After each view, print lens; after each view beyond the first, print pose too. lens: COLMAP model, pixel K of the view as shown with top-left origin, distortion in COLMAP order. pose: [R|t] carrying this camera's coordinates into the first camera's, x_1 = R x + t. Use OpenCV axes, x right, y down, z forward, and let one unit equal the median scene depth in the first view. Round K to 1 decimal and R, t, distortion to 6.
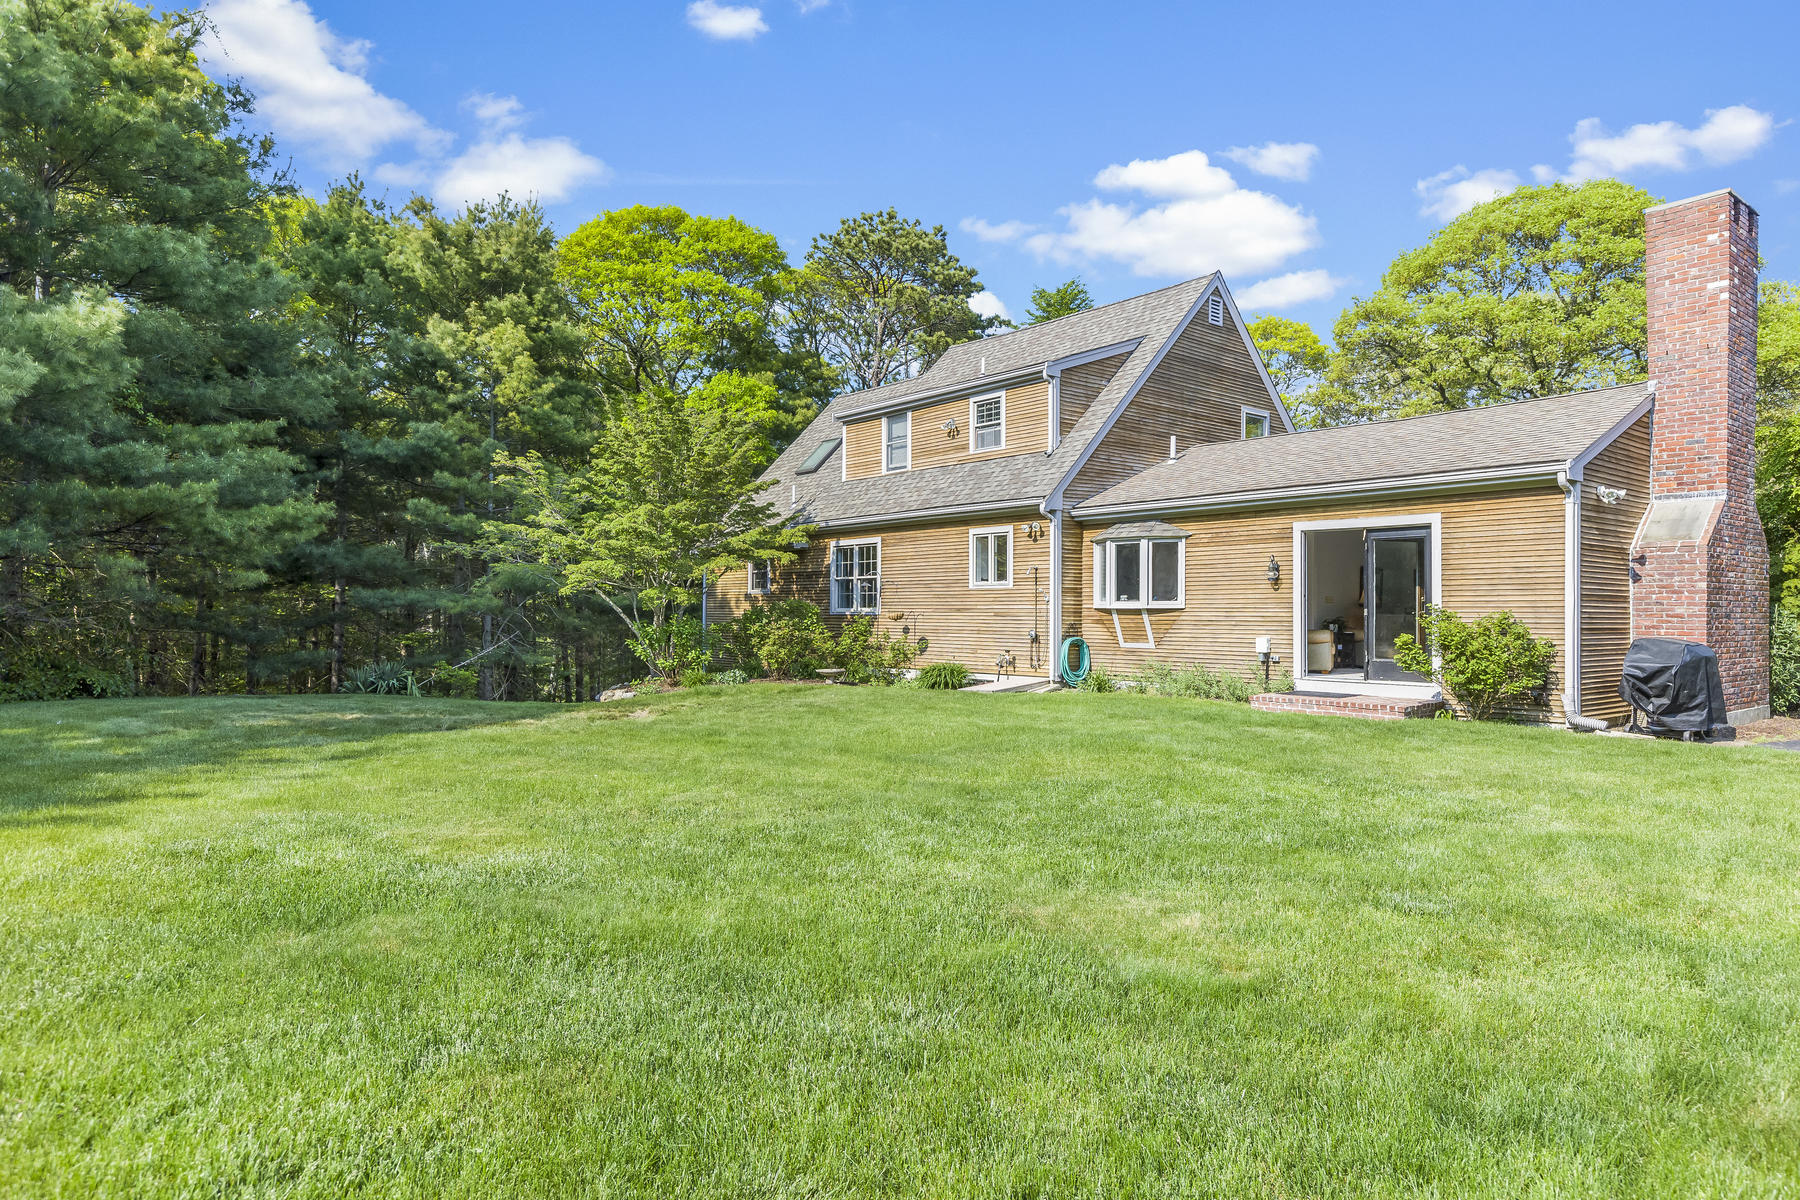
lens RADIAL K [[1124.0, 0, 903.5], [0, 1124.0, 604.3], [0, 0, 1]] dist [0.022630, -0.000016]
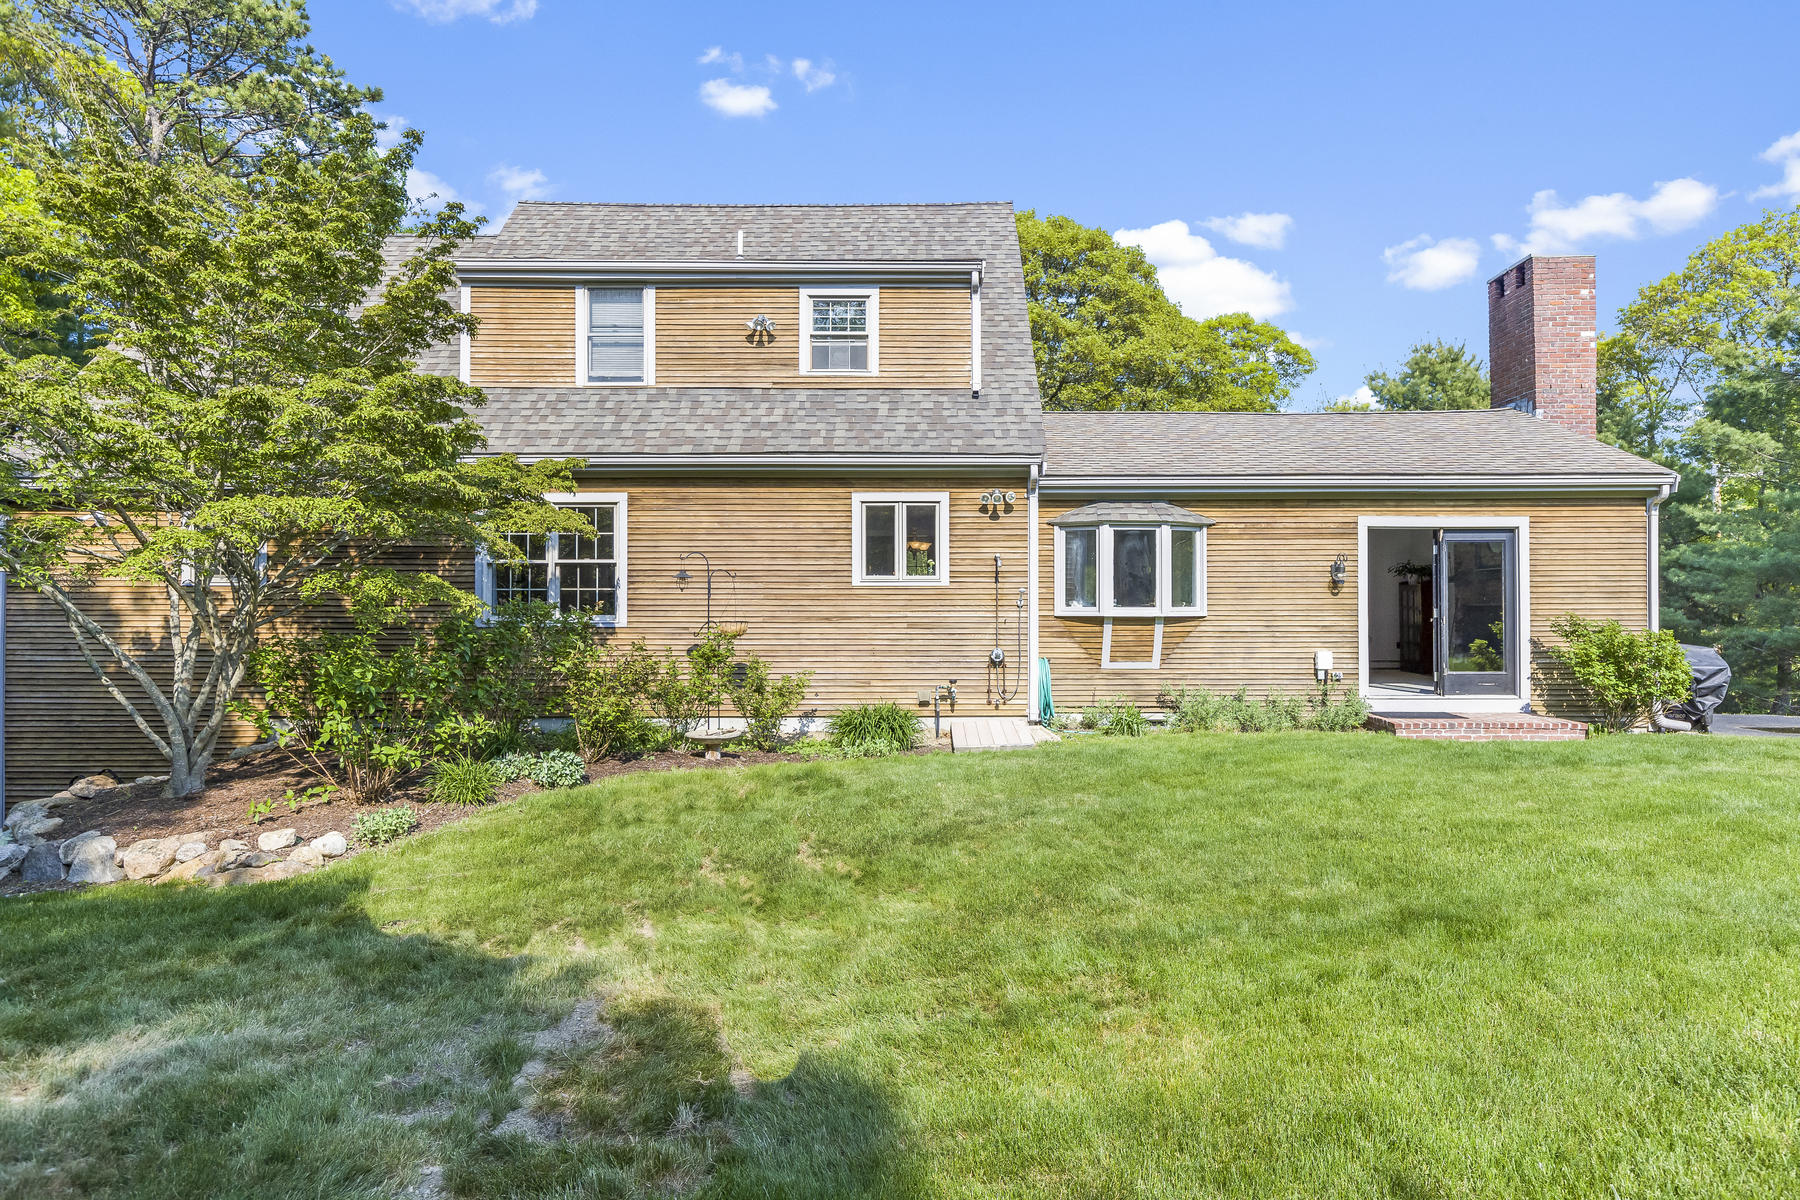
lens RADIAL K [[1124.0, 0, 899.7], [0, 1124.0, 600.0], [0, 0, 1]] dist [0.022630, -0.000016]
pose [[0.619380, 0.007471, 0.785056, -0.467835], [-0.003485, 0.999971, -0.006767, -0.001669], [-0.785084, 0.001455, 0.619388, 0.639799]]
